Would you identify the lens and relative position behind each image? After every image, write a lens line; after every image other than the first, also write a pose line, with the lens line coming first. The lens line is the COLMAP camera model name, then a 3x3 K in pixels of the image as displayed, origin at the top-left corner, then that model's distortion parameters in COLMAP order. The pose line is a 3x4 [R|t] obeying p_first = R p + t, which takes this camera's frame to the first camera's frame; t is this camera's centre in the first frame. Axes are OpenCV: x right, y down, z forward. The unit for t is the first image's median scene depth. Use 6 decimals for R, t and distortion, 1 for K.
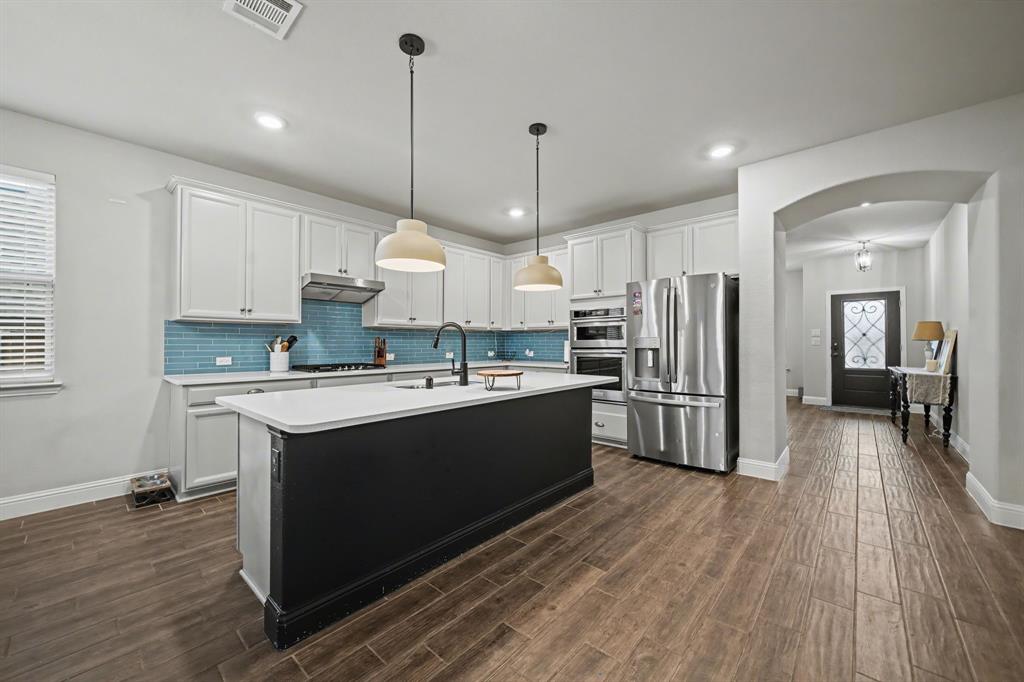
lens RADIAL K [[394.7, 0, 504.3], [0, 394.7, 339.1], [0, 0, 1]] dist [-0.000645, -0.000209]
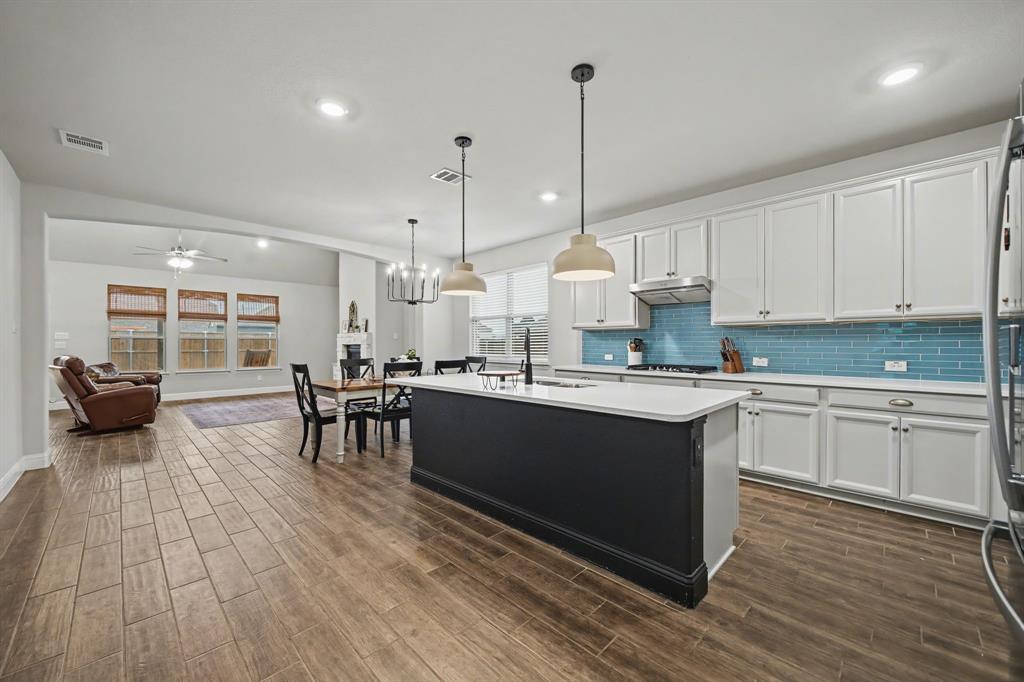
lens RADIAL K [[394.7, 0, 507.7], [0, 394.7, 342.0], [0, 0, 1]] dist [-0.000645, -0.000209]
pose [[-0.056832, -0.007168, -0.998358, 0.592909], [0.009412, 0.999926, -0.007715, 0.007003], [0.998339, -0.009835, -0.056760, 0.602908]]
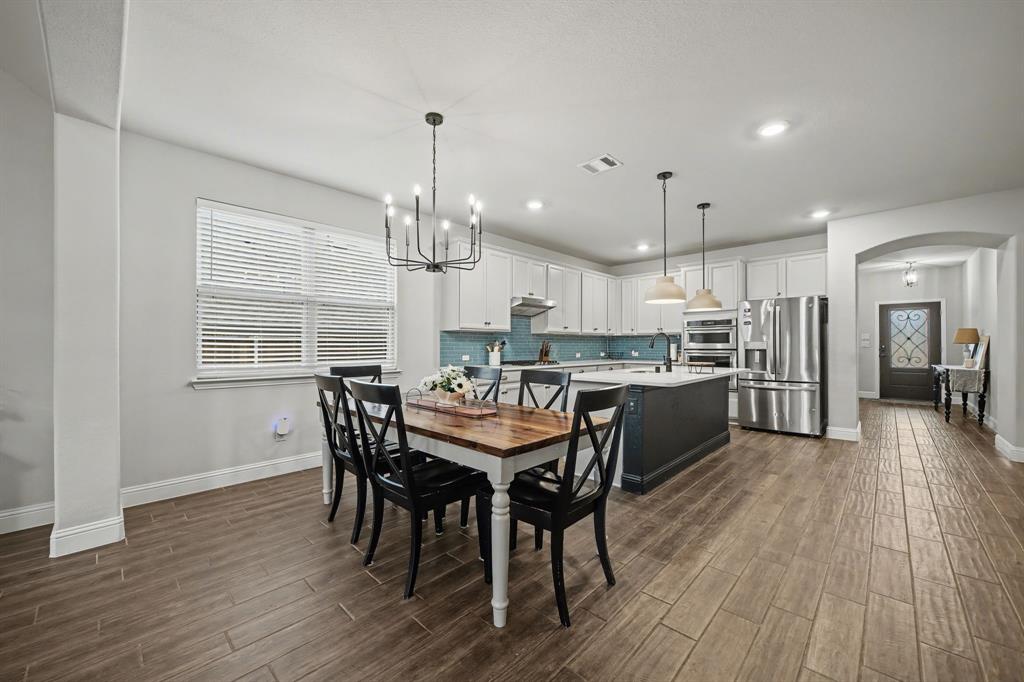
lens RADIAL K [[394.7, 0, 506.7], [0, 394.7, 343.9], [0, 0, 1]] dist [-0.000645, -0.000209]
pose [[0.999385, -0.000441, -0.035060, -0.424323], [0.000612, 0.999988, 0.004861, -0.002592], [0.035057, -0.004880, 0.999373, -0.378667]]
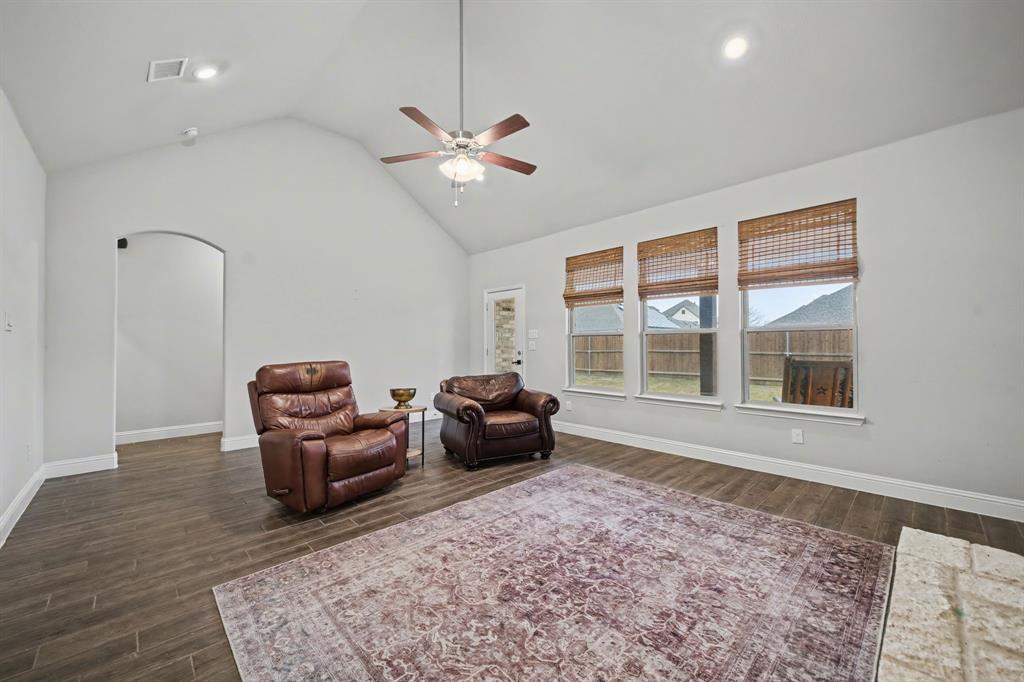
lens RADIAL K [[394.7, 0, 519.7], [0, 394.7, 340.0], [0, 0, 1]] dist [-0.000645, -0.000209]
pose [[-0.998721, 0.002997, 0.050464, -1.039188], [0.001921, 0.999770, -0.021353, 0.000974], [-0.050516, -0.021229, -0.998498, -0.073816]]
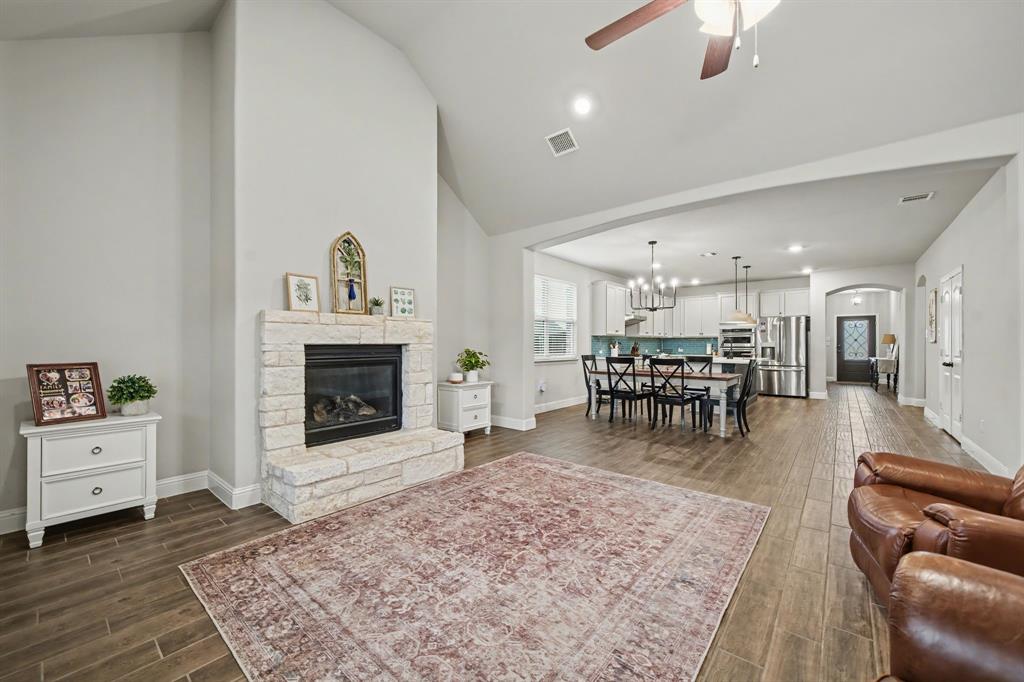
lens RADIAL K [[394.7, 0, 508.3], [0, 394.7, 345.3], [0, 0, 1]] dist [-0.000645, -0.000209]
pose [[0.999501, -0.000222, 0.031578, -1.129464], [-0.000067, 0.999958, 0.009139, -0.006825], [-0.031579, -0.009136, 0.999460, -1.155910]]
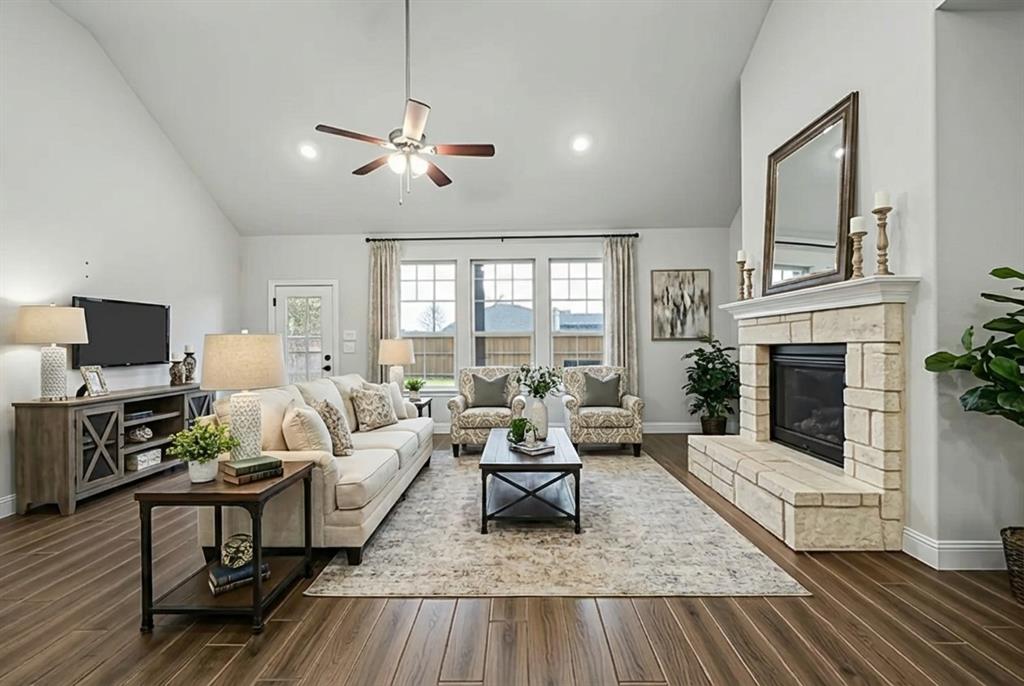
lens RADIAL K [[394.7, 0, 511.0], [0, 394.7, 349.5], [0, 0, 1]] dist [-0.000645, -0.000209]
pose [[-0.751556, 0.007652, -0.659625, -0.564805], [0.011907, 0.999927, -0.001967, 0.003813], [0.659562, -0.009332, -0.751592, -0.132251]]
